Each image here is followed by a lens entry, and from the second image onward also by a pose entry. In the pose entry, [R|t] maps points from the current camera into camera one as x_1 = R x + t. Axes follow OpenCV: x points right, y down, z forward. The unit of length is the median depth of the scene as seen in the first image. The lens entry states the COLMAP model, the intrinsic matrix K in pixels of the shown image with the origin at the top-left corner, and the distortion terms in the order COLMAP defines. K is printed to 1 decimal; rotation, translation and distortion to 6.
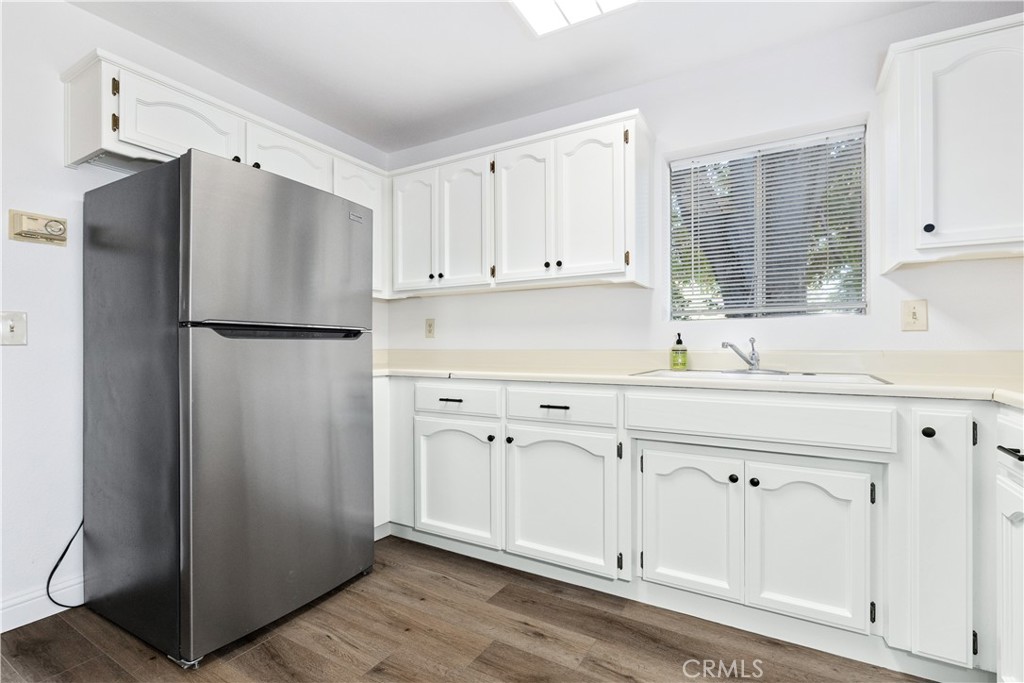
lens RADIAL K [[457.0, 0, 508.1], [0, 457.0, 344.2], [0, 0, 1]] dist [-0.002010, -0.000206]
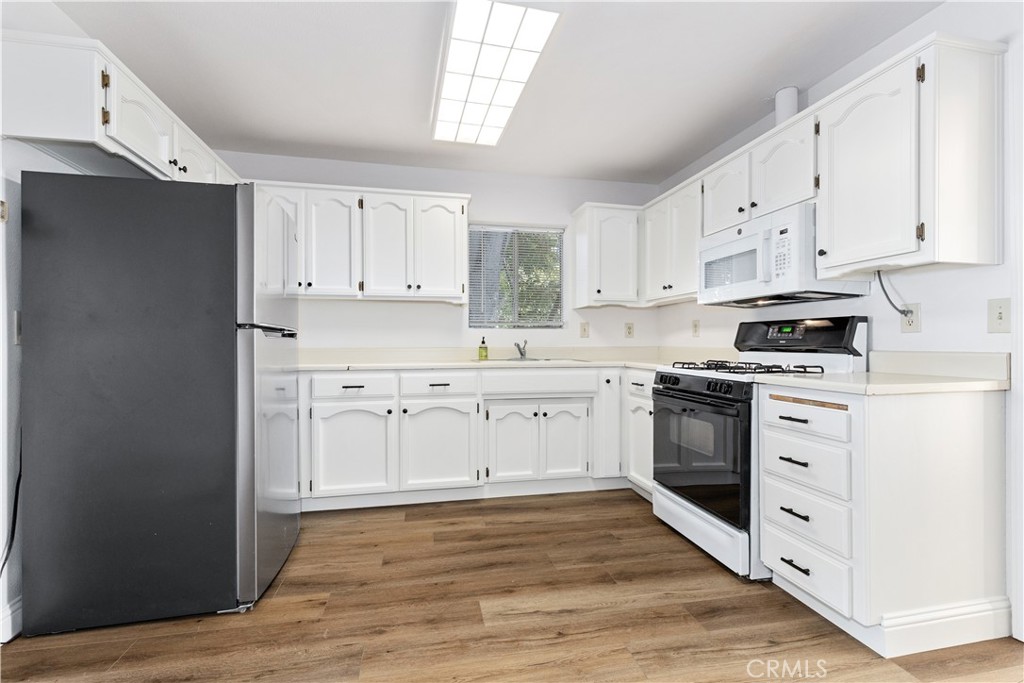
lens RADIAL K [[457.0, 0, 511.5], [0, 457.0, 345.0], [0, 0, 1]] dist [-0.002010, -0.000206]
pose [[0.727114, -0.000067, 0.686516, -0.784359], [-0.001662, 0.999997, 0.001859, 0.001900], [-0.686514, -0.002493, 0.727112, -0.276704]]
